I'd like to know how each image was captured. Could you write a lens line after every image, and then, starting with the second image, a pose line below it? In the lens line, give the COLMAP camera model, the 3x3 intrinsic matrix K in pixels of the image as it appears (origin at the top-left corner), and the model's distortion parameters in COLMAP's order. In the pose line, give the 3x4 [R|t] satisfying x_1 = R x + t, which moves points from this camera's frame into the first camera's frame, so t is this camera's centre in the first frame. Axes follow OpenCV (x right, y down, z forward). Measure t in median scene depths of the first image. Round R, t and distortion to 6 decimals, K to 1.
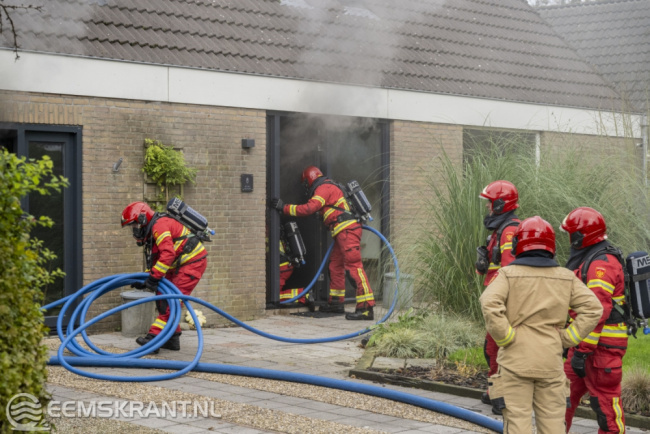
lens RADIAL K [[1499.5, 0, 327.7], [0, 1499.5, 214.9], [0, 0, 1]] dist [-0.007270, 0.000000]
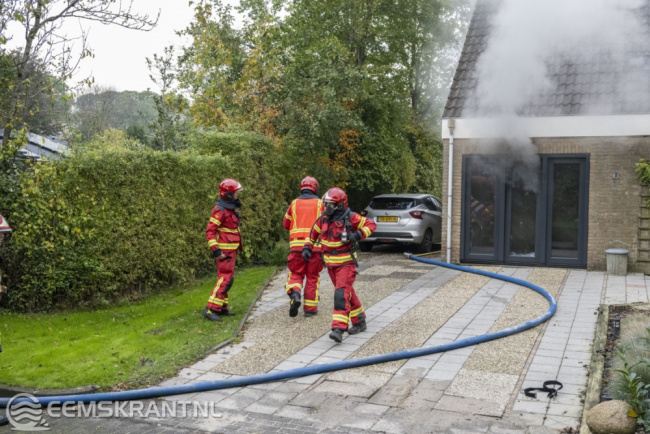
lens RADIAL K [[733.0, 0, 318.0], [0, 733.0, 219.6], [0, 0, 1]] dist [0.005530, 0.000000]
pose [[0.291009, 0.037644, -0.955980, 0.517975], [-0.020940, 0.999237, 0.032973, -0.002413], [0.956491, 0.010422, 0.291575, 0.391210]]
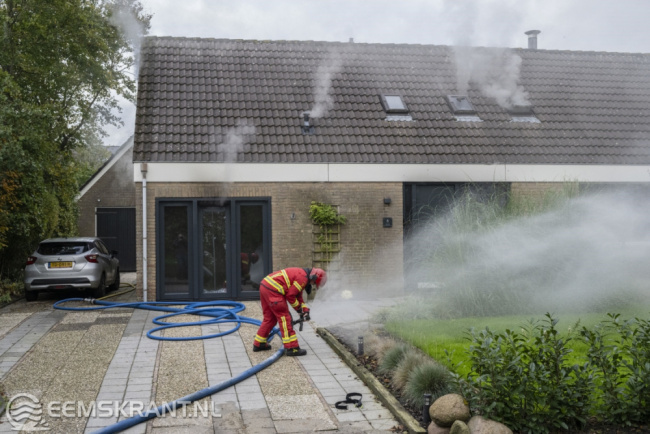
lens RADIAL K [[733.0, 0, 321.1], [0, 733.0, 217.8], [0, 0, 1]] dist [0.005530, 0.000000]
pose [[0.768739, -0.026357, -0.639019, 0.461005], [0.010977, 0.999547, -0.028021, -0.002550], [0.639469, 0.014526, 0.768680, 0.257304]]
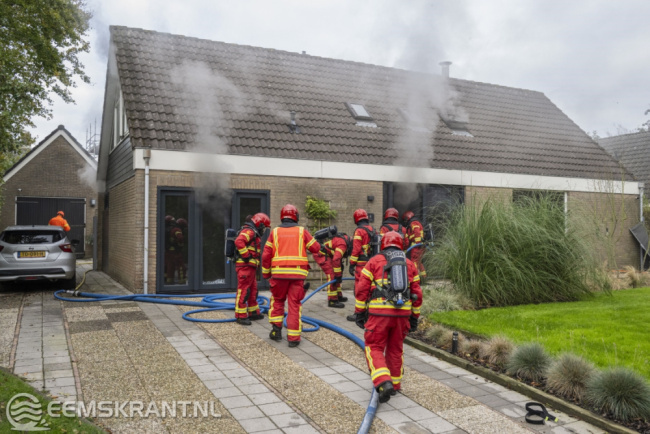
lens RADIAL K [[573.3, 0, 325.9], [0, 573.3, 217.9], [0, 0, 1]] dist [0.011695, -0.005895]
pose [[0.916765, -0.002734, -0.399417, 0.198729], [-0.007850, 0.999660, -0.024862, -0.001810], [0.399349, 0.025928, 0.916432, 0.275607]]
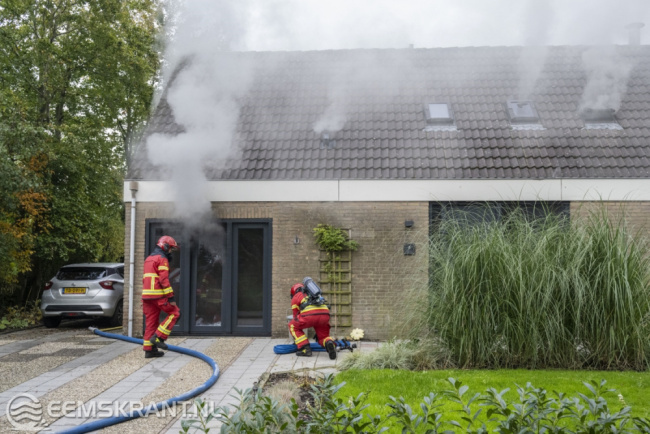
lens RADIAL K [[733.2, 0, 327.6], [0, 733.2, 213.8], [0, 0, 1]] dist [-0.001123, 0.000000]
pose [[0.591535, -0.060783, -0.803985, 0.510488], [-0.006968, 0.996732, -0.080482, 0.003890], [0.806249, 0.053210, 0.589178, 0.485721]]
